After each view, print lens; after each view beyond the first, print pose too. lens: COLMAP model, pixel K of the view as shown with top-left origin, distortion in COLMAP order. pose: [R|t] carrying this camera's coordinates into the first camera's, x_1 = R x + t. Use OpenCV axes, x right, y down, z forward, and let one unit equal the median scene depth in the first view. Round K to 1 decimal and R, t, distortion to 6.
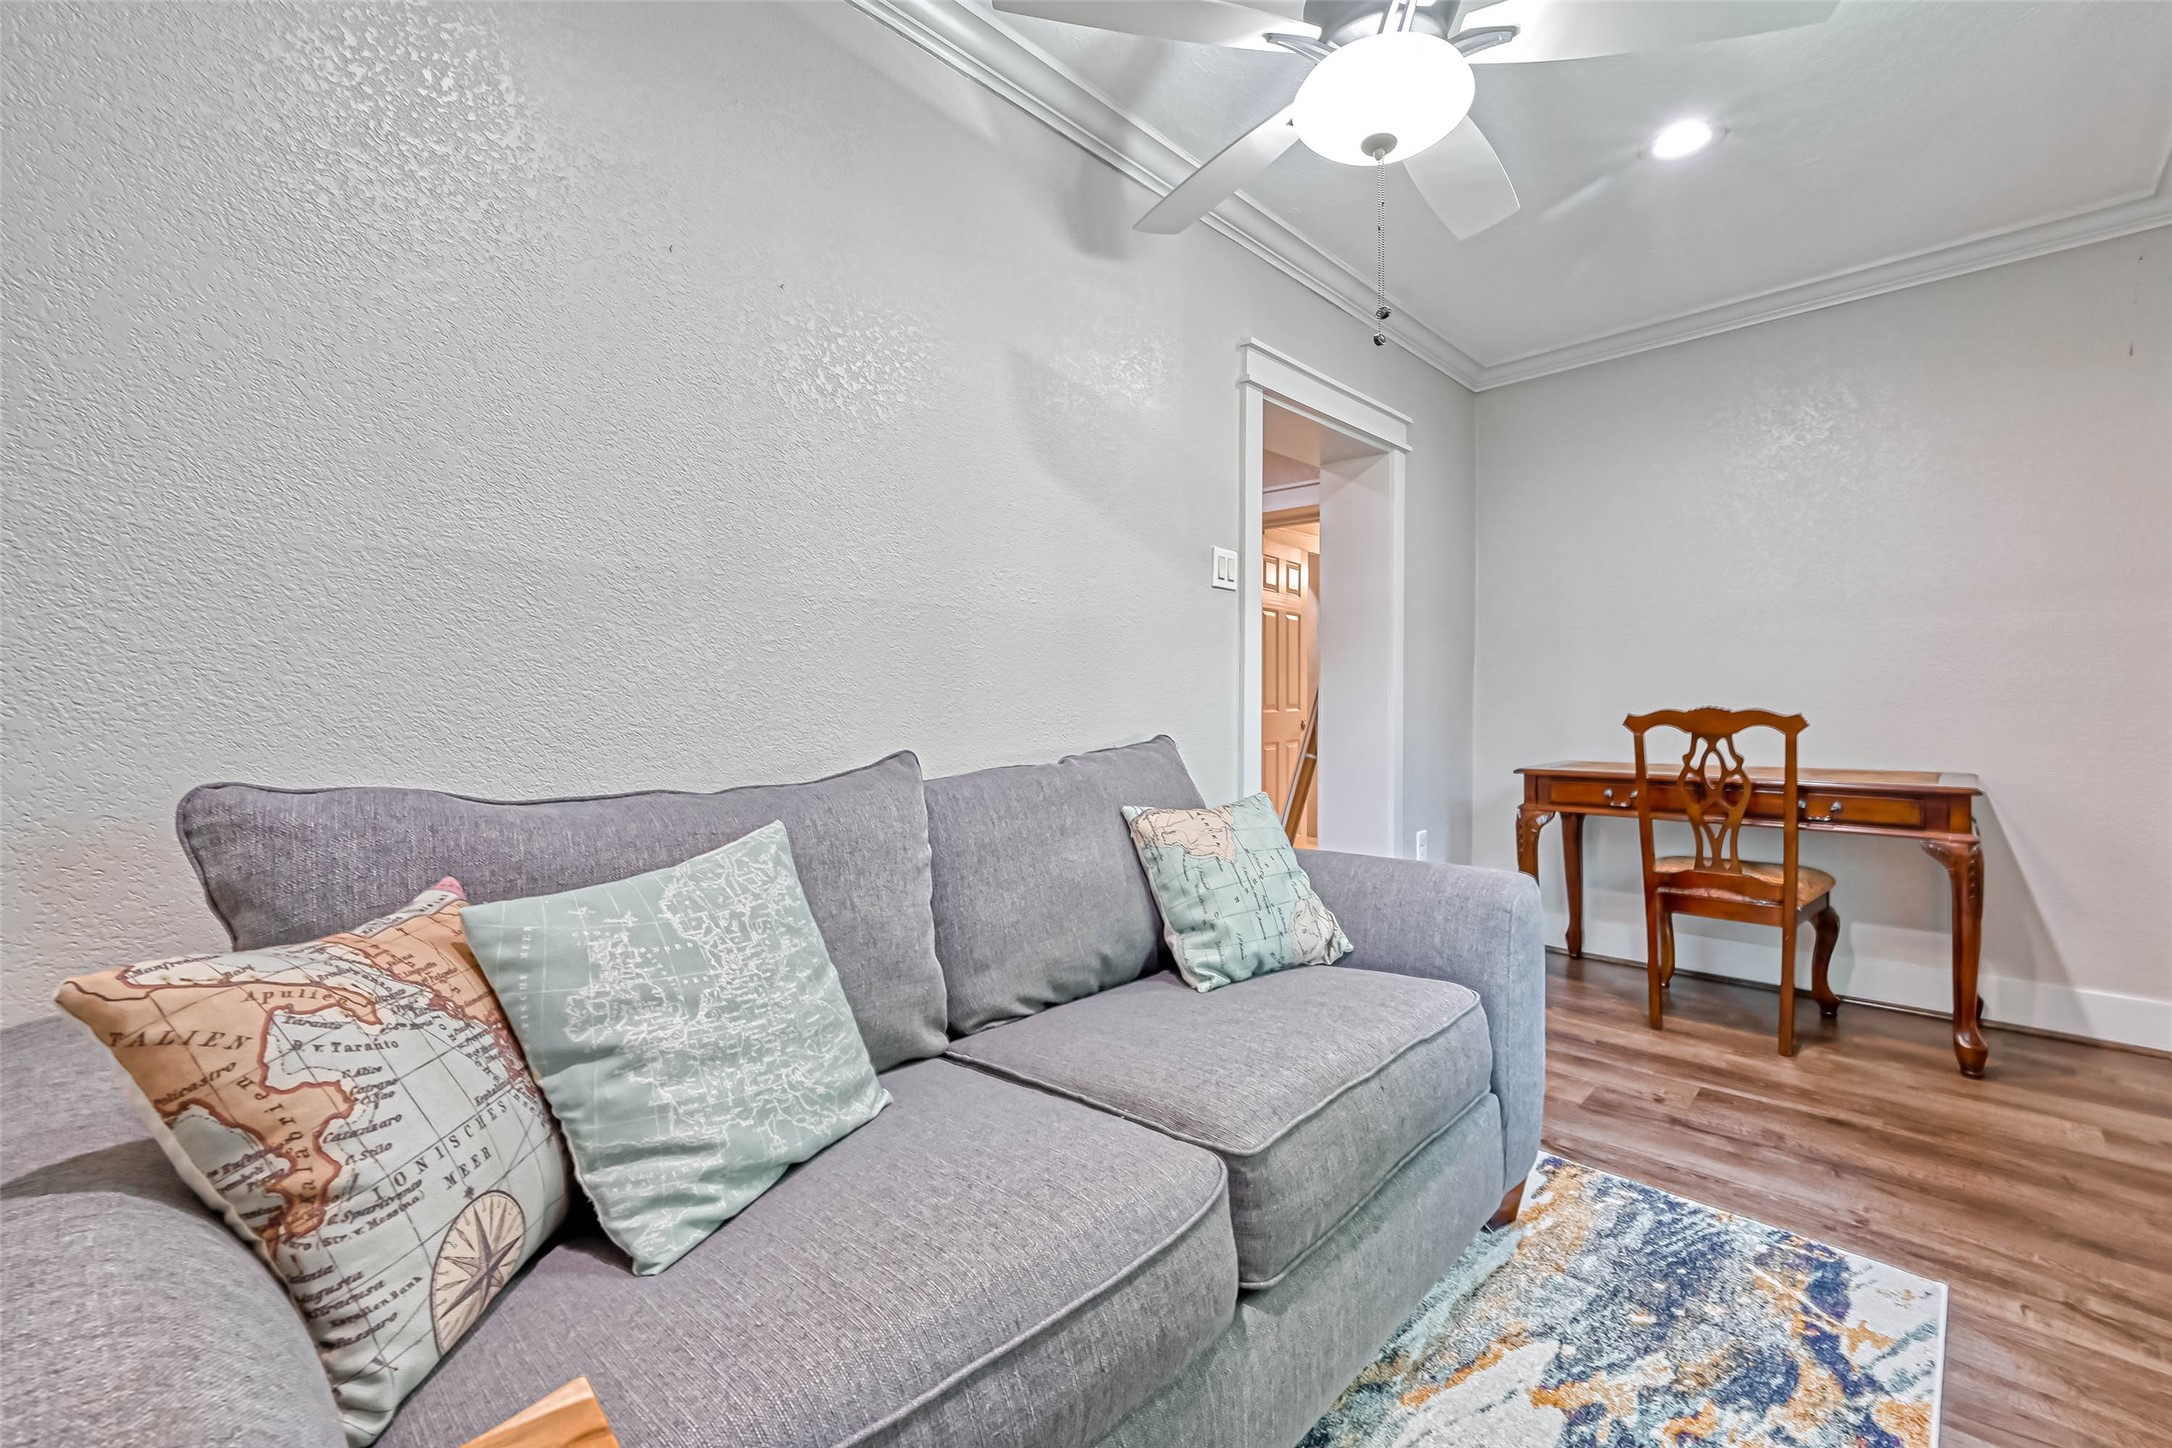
lens RADIAL K [[900.1, 0, 1089.0], [0, 900.1, 690.1], [0, 0, 1]] dist [-0.000974, -0.000071]
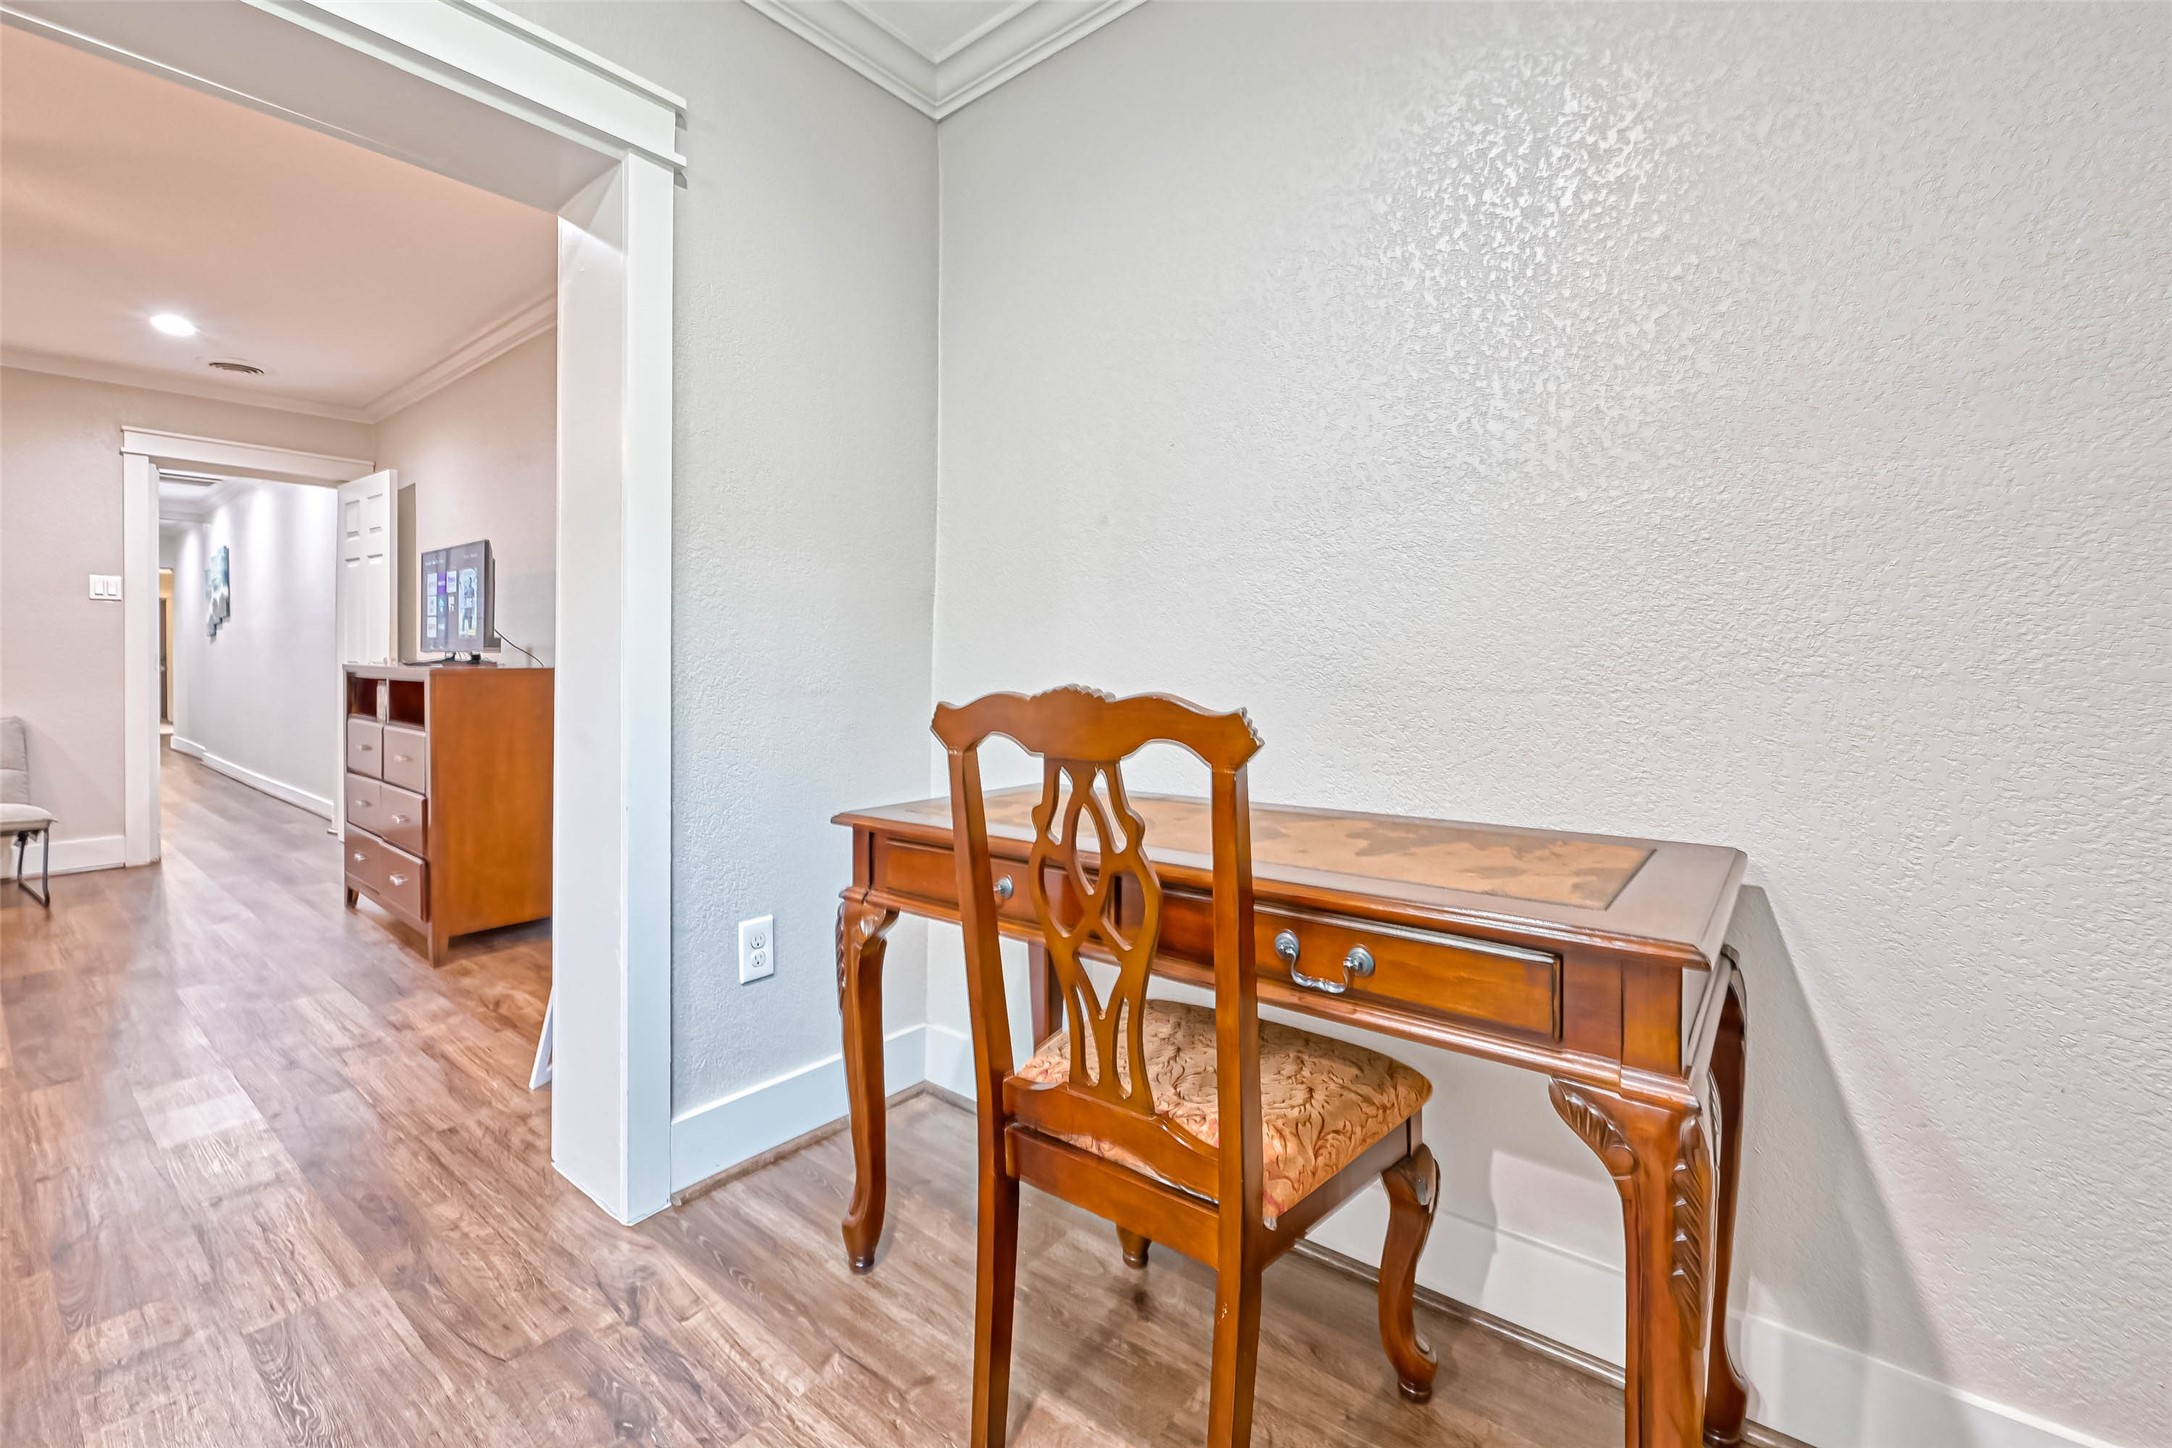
lens RADIAL K [[843.6, 0, 1082.8], [0, 843.6, 672.5], [0, 0, 1]] dist [-0.001273, -0.000347]
pose [[0.998786, 0.005616, 0.048939, 0.664460], [-0.006127, 0.999928, 0.010297, 0.008248], [-0.048878, -0.010584, 0.998749, 0.626913]]
